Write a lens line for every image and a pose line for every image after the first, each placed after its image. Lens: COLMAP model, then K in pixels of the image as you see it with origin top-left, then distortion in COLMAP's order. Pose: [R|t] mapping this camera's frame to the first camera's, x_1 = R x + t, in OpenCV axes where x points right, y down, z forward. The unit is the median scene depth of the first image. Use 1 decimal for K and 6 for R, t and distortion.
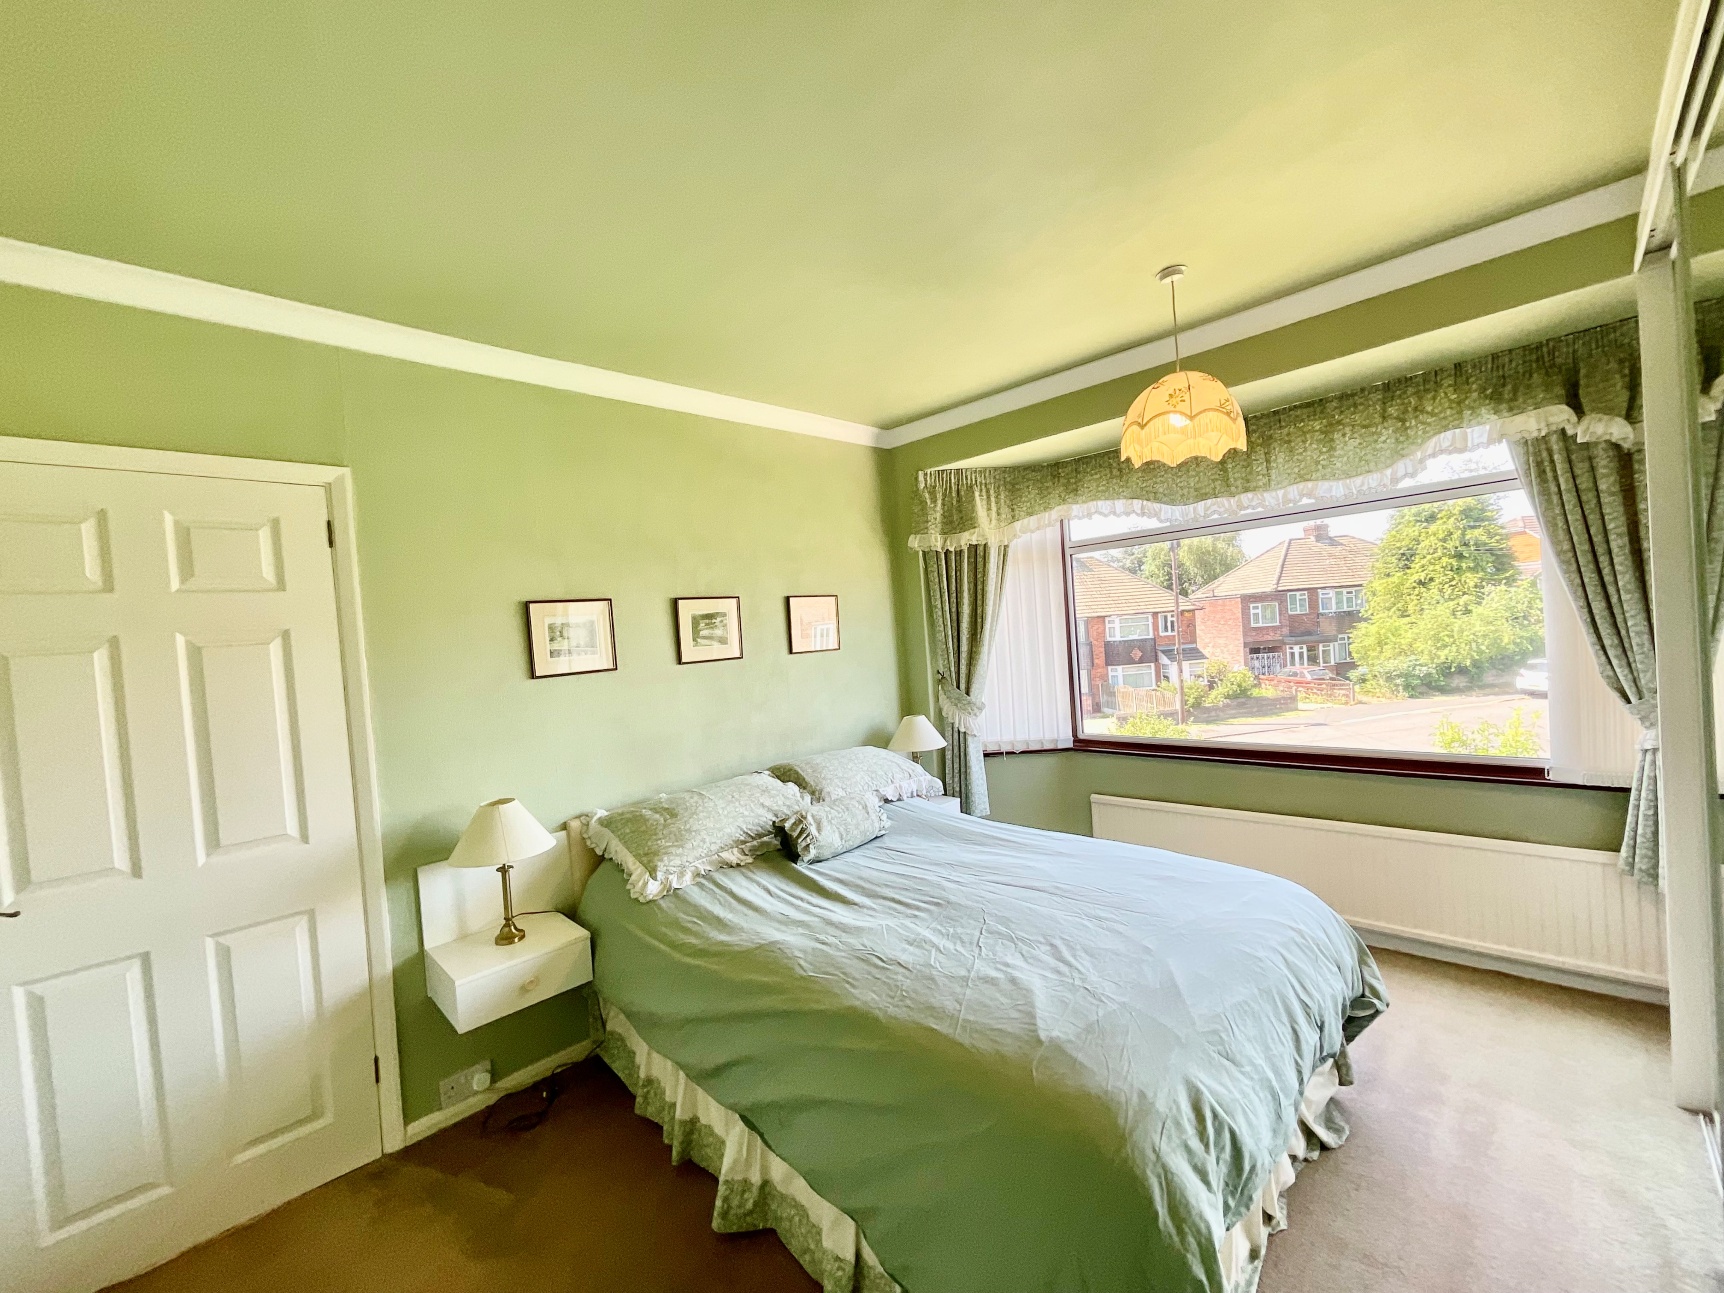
lens RADIAL K [[702.7, 0, 872.7], [0, 702.7, 644.2], [0, 0, 1]] dist [0.001696, 0.000863]
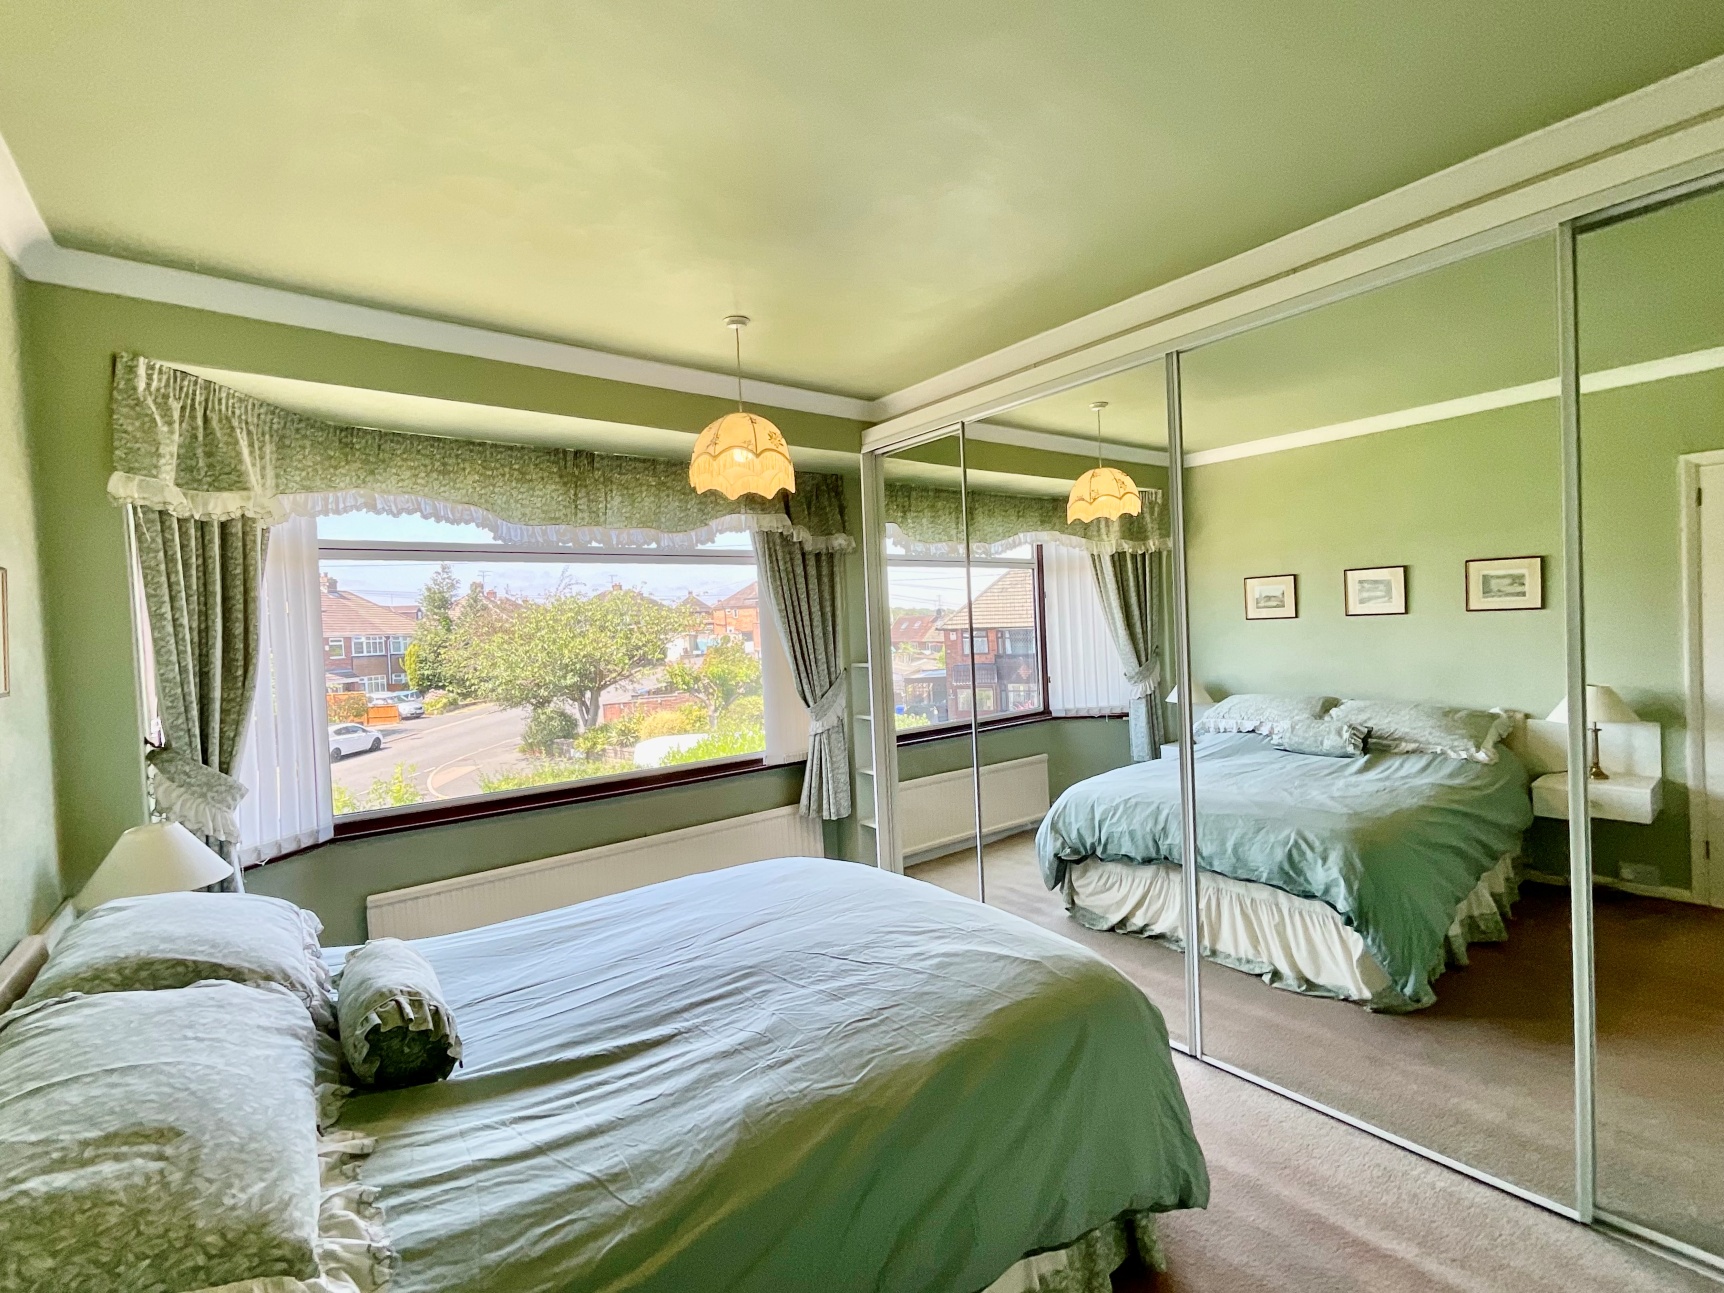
lens RADIAL K [[767.1, 0, 867.2], [0, 767.1, 649.5], [0, 0, 1]] dist [0.004742, 0.000945]
pose [[0.140415, 0.038494, 0.989344, -0.688935], [0.051836, 0.997588, -0.046172, 0.043950], [-0.988735, 0.057767, 0.138081, 0.651385]]
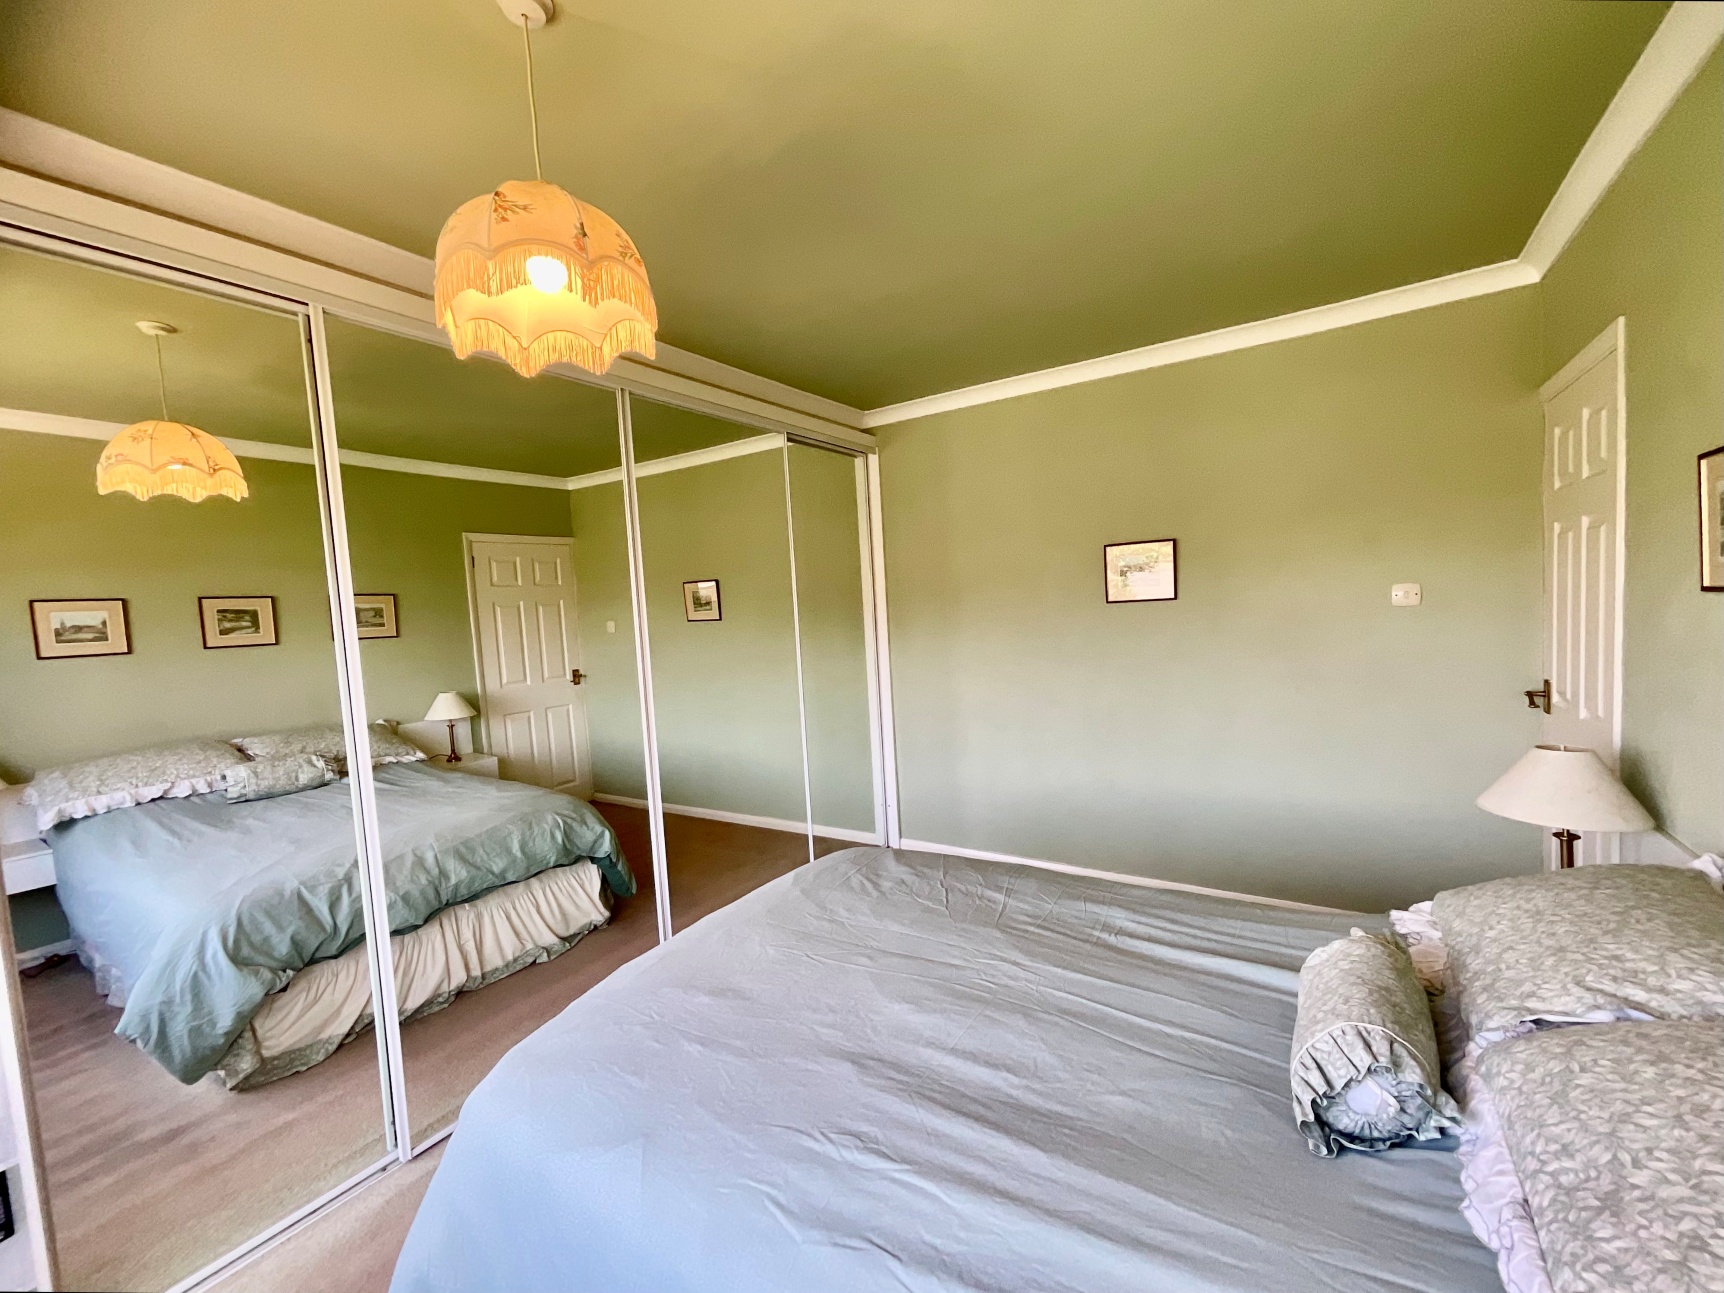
lens RADIAL K [[702.7, 0, 872.7], [0, 702.7, 644.2], [0, 0, 1]] dist [0.001696, 0.000863]
pose [[-0.971913, 0.136713, -0.191557, 0.326611], [0.120686, 0.988322, 0.093028, -0.050931], [0.202038, 0.067297, -0.977063, 1.578236]]
